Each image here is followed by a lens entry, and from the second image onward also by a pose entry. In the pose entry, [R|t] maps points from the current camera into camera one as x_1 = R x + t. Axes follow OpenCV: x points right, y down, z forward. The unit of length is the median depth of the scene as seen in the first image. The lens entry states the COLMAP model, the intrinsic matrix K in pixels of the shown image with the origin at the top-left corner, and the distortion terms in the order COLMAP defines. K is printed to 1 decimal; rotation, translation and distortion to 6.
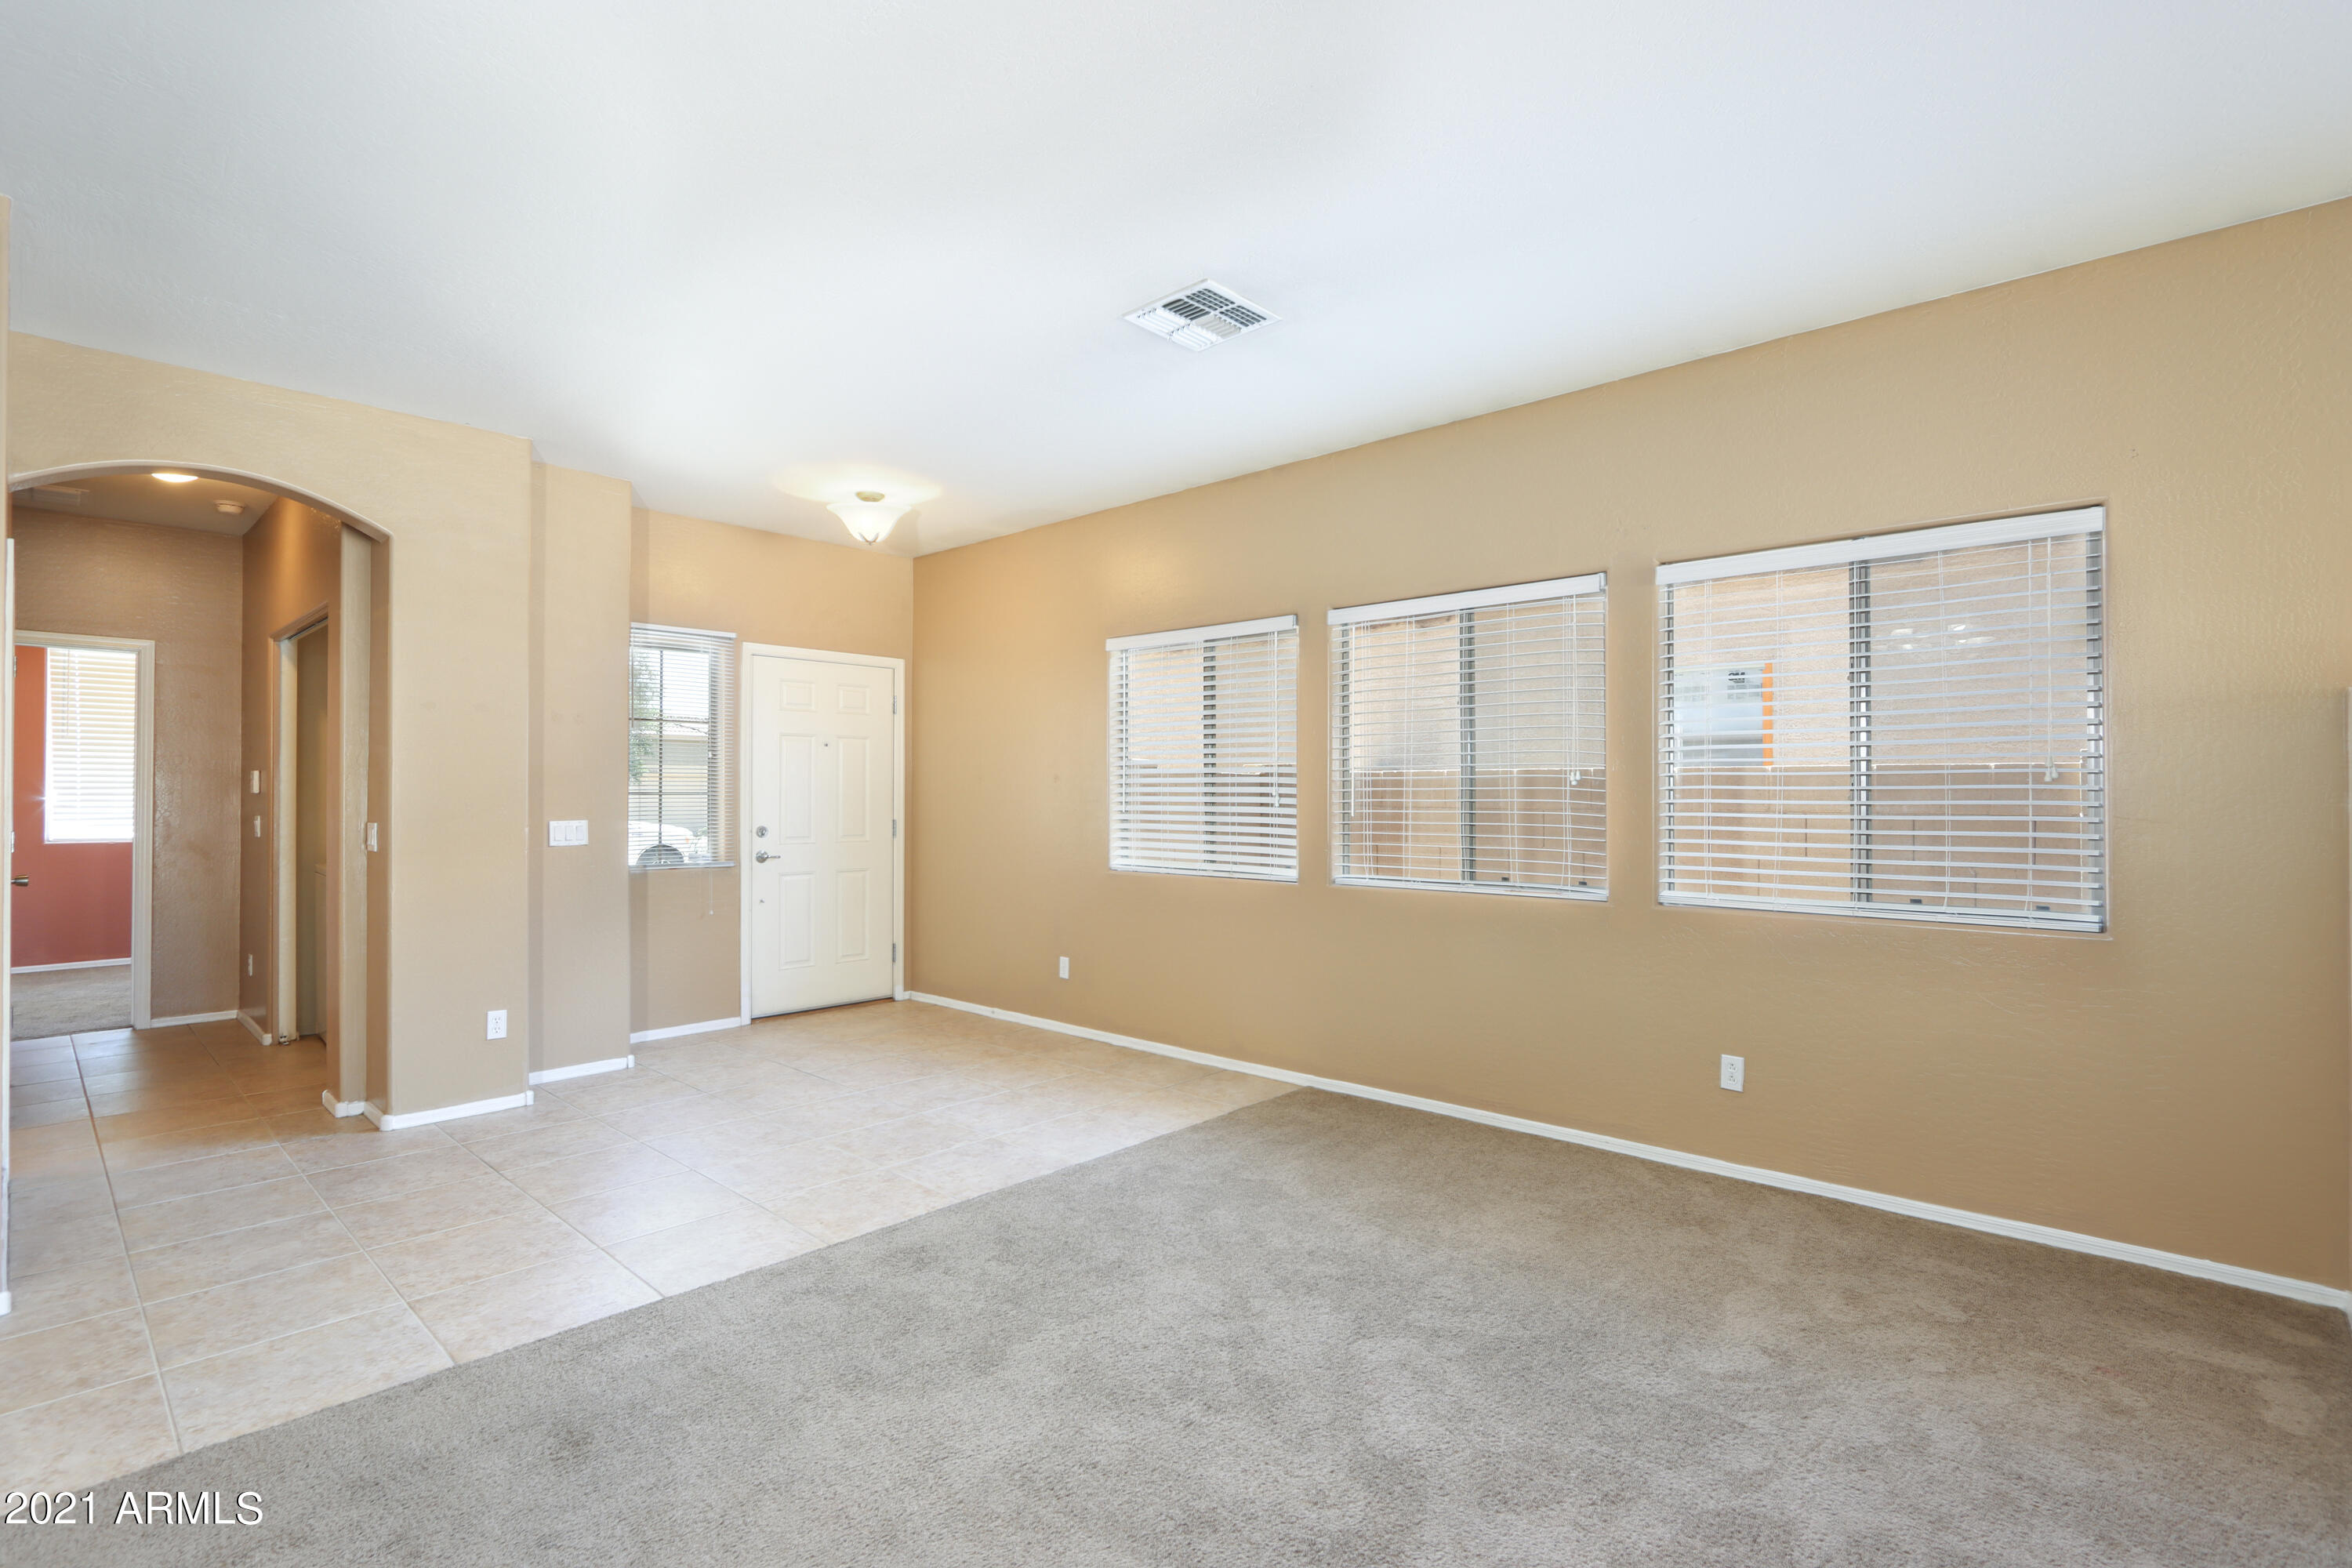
lens RADIAL K [[1097.6, 0, 1173.1], [0, 1097.6, 787.6], [0, 0, 1]] dist [-0.016965, 0.000618]
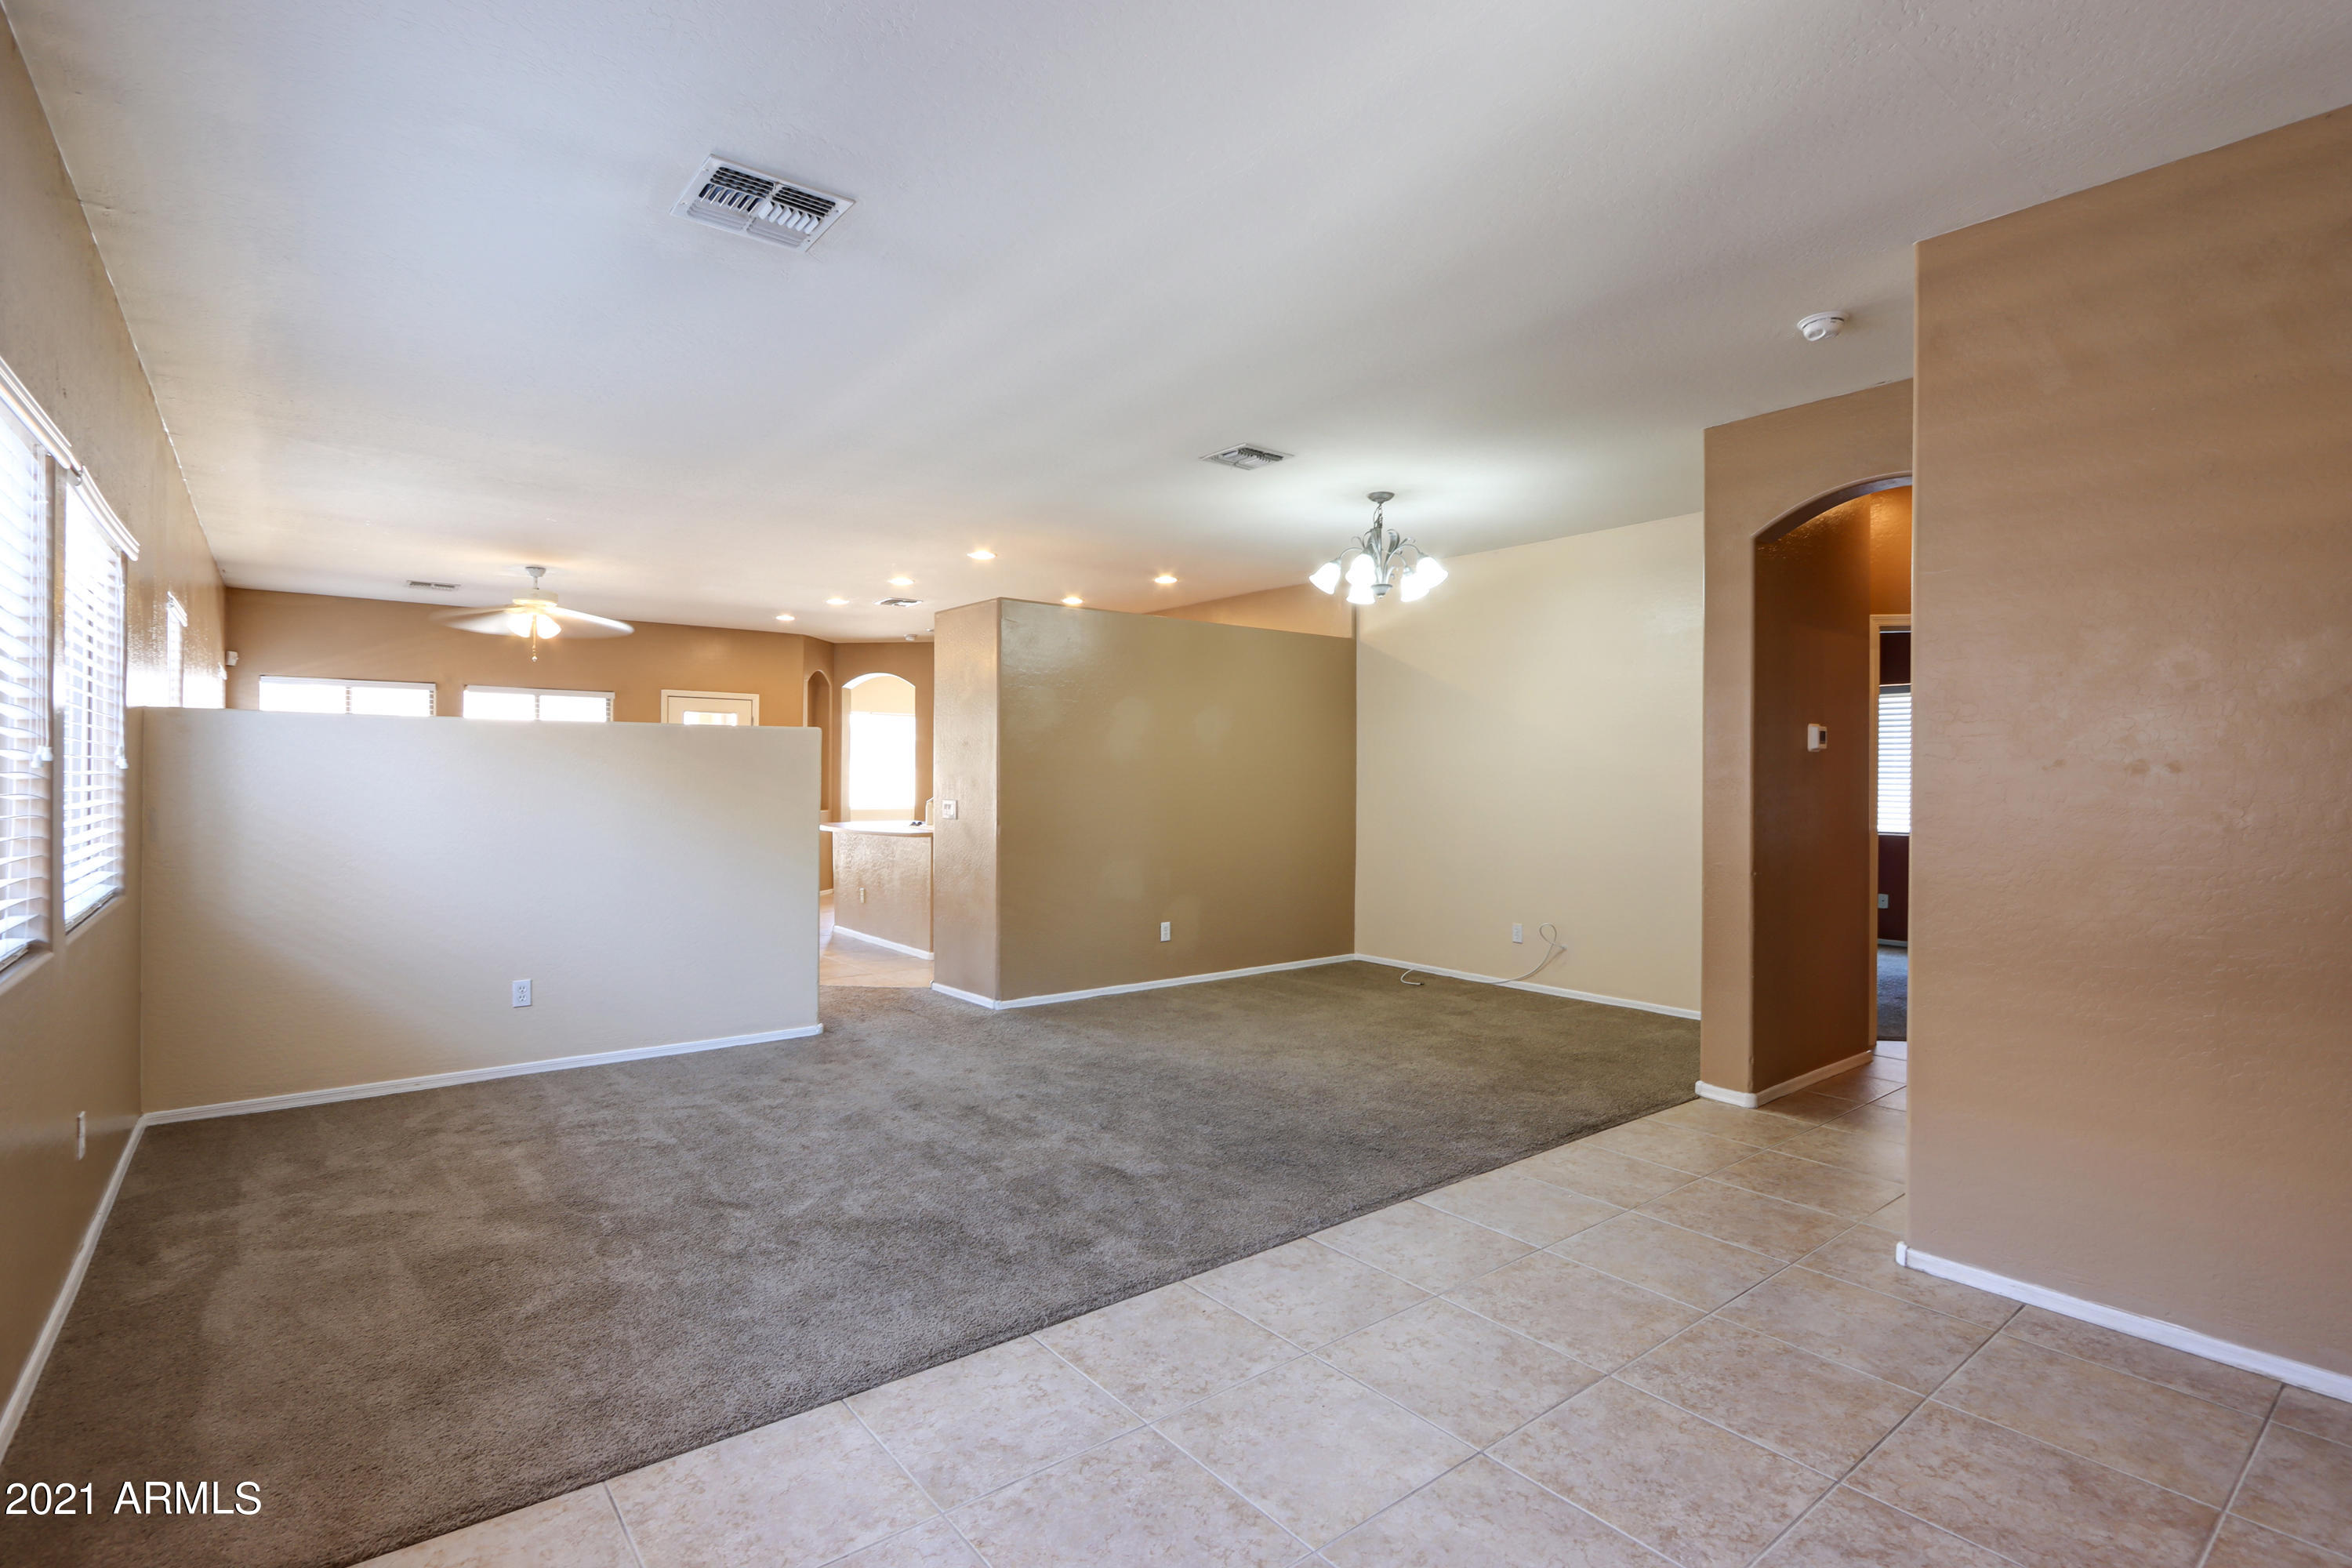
lens RADIAL K [[1108.4, 0, 1161.7], [0, 1108.4, 782.5], [0, 0, 1]] dist [-0.015642, 0.000178]
pose [[-0.989337, -0.007075, 0.145471, -0.341933], [-0.007172, 0.999974, -0.000147, 0.000950], [-0.145466, -0.001189, -0.989362, 1.529652]]
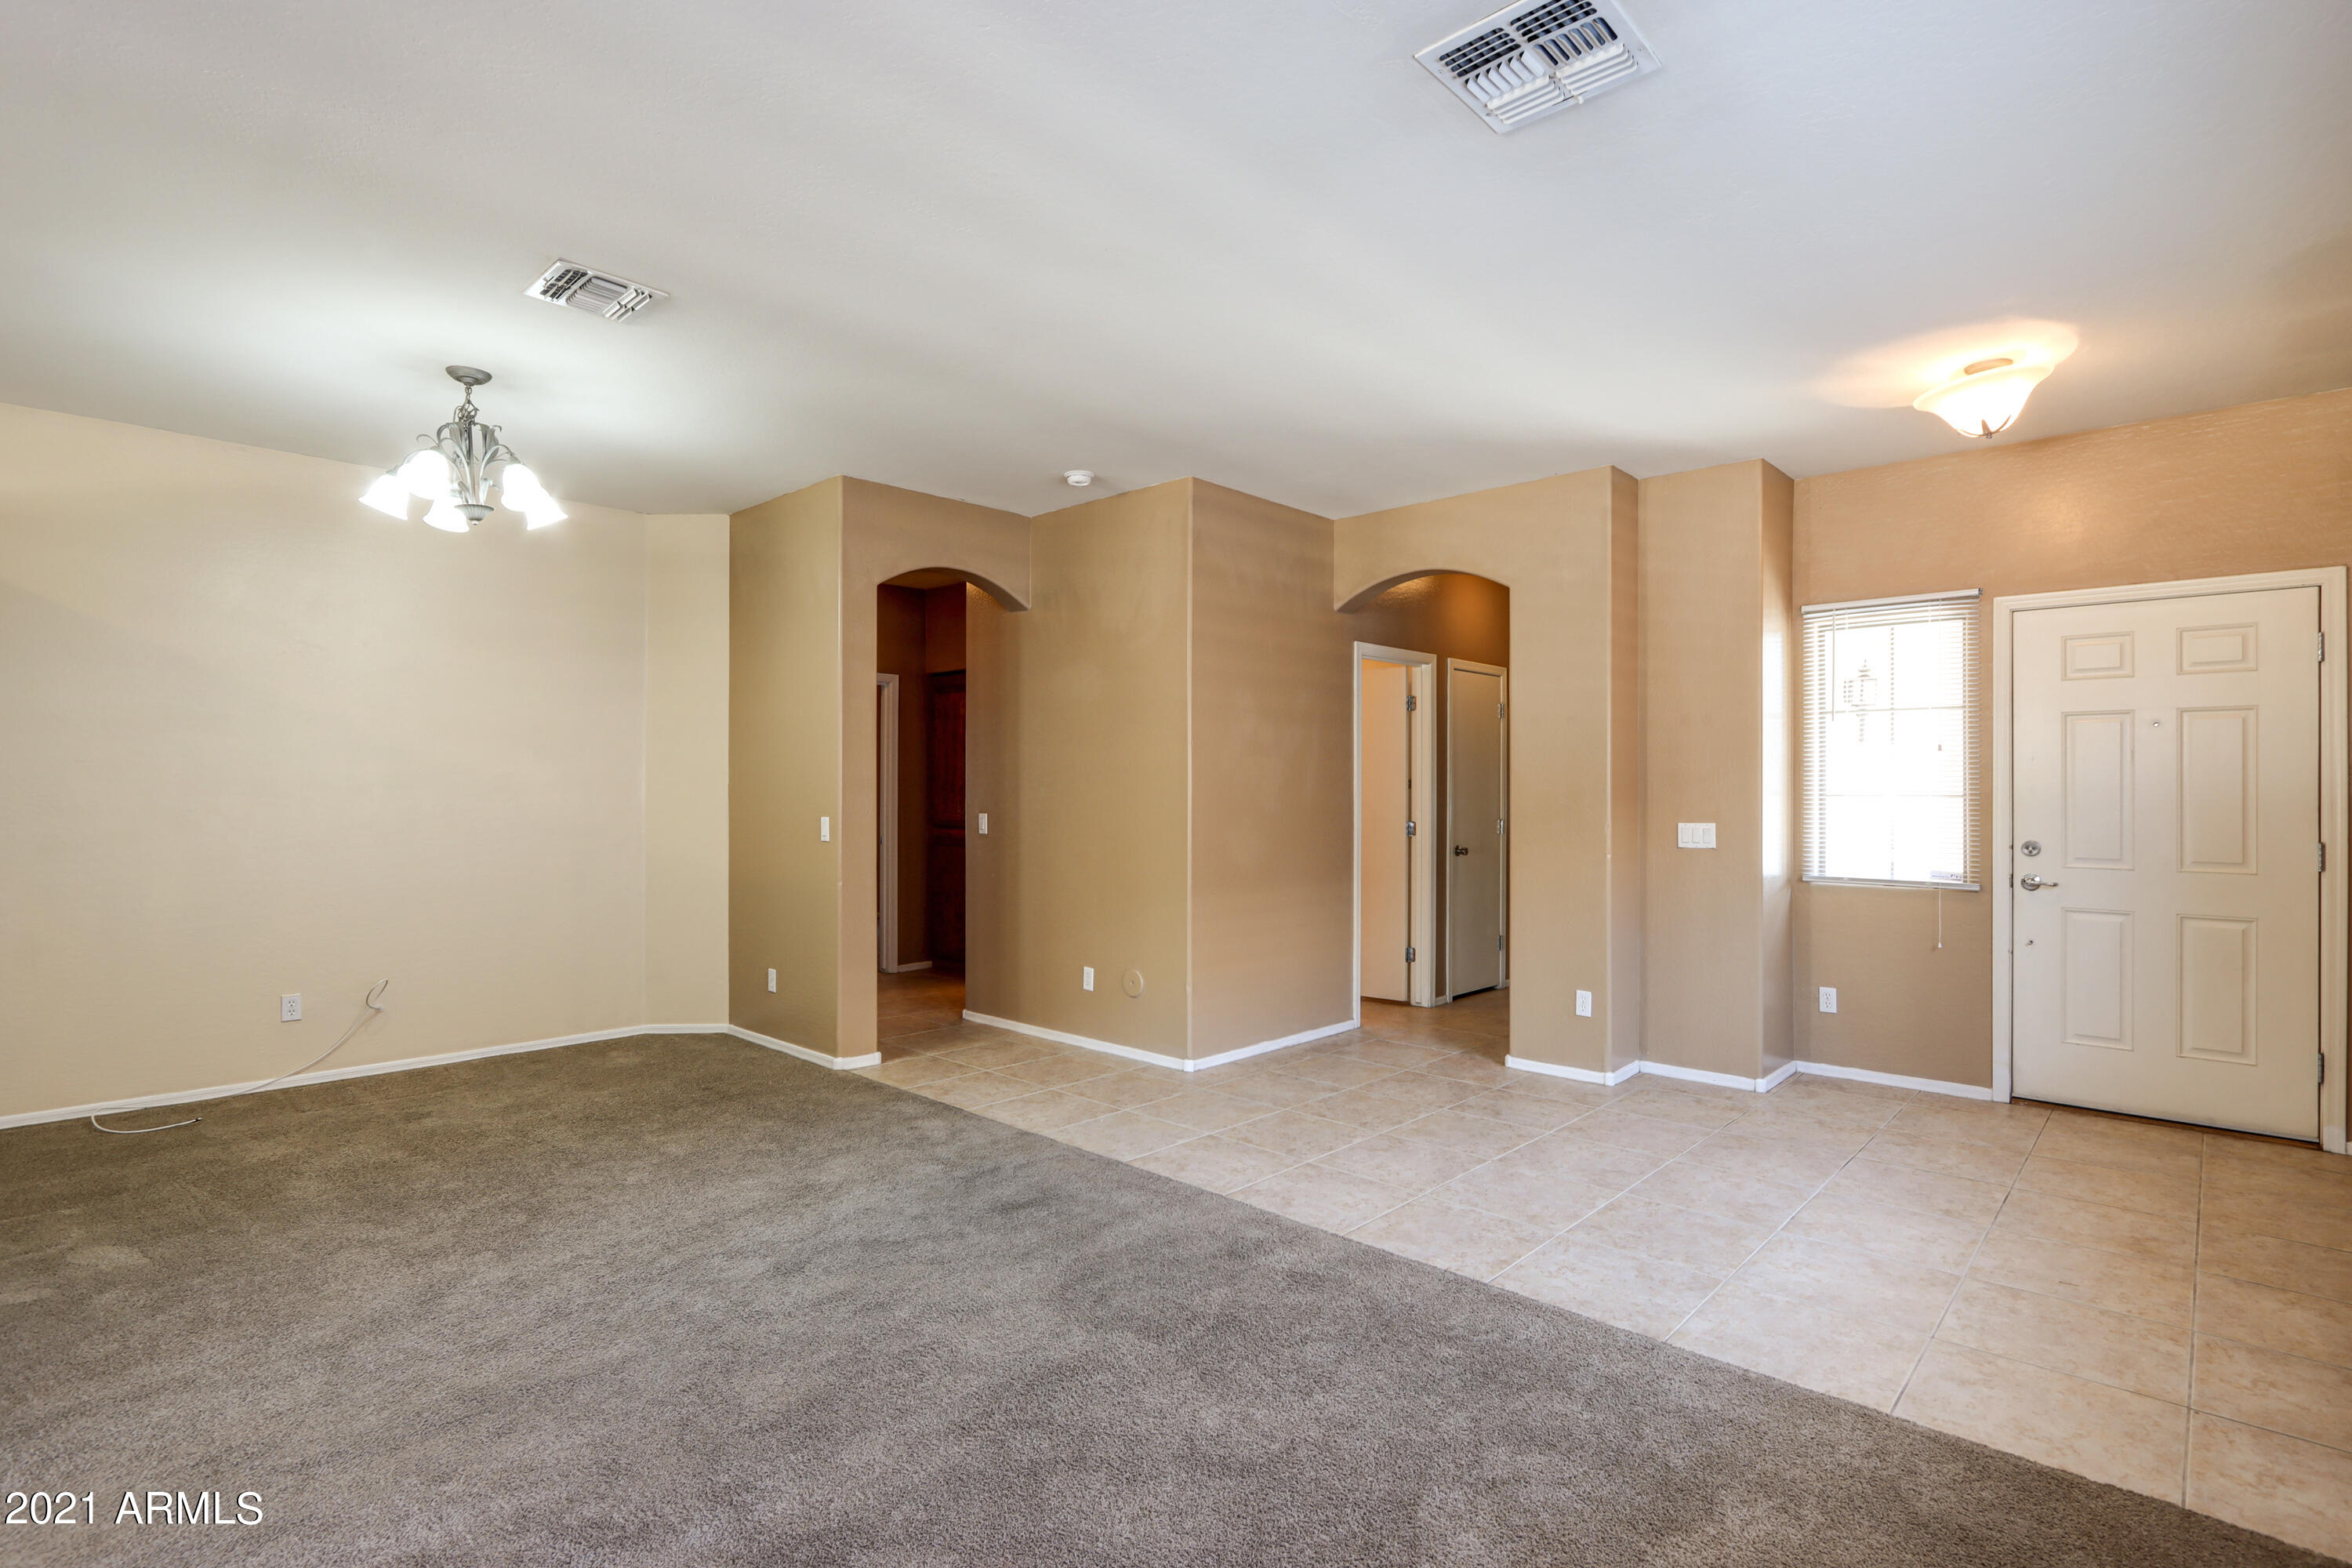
lens RADIAL K [[1097.6, 0, 1173.1], [0, 1097.6, 787.6], [0, 0, 1]] dist [-0.016965, 0.000618]
pose [[-0.006326, -0.004450, -0.999970, 0.573447], [0.004286, 0.999981, -0.004477, 0.000519], [0.999971, -0.004314, -0.006306, 0.677310]]
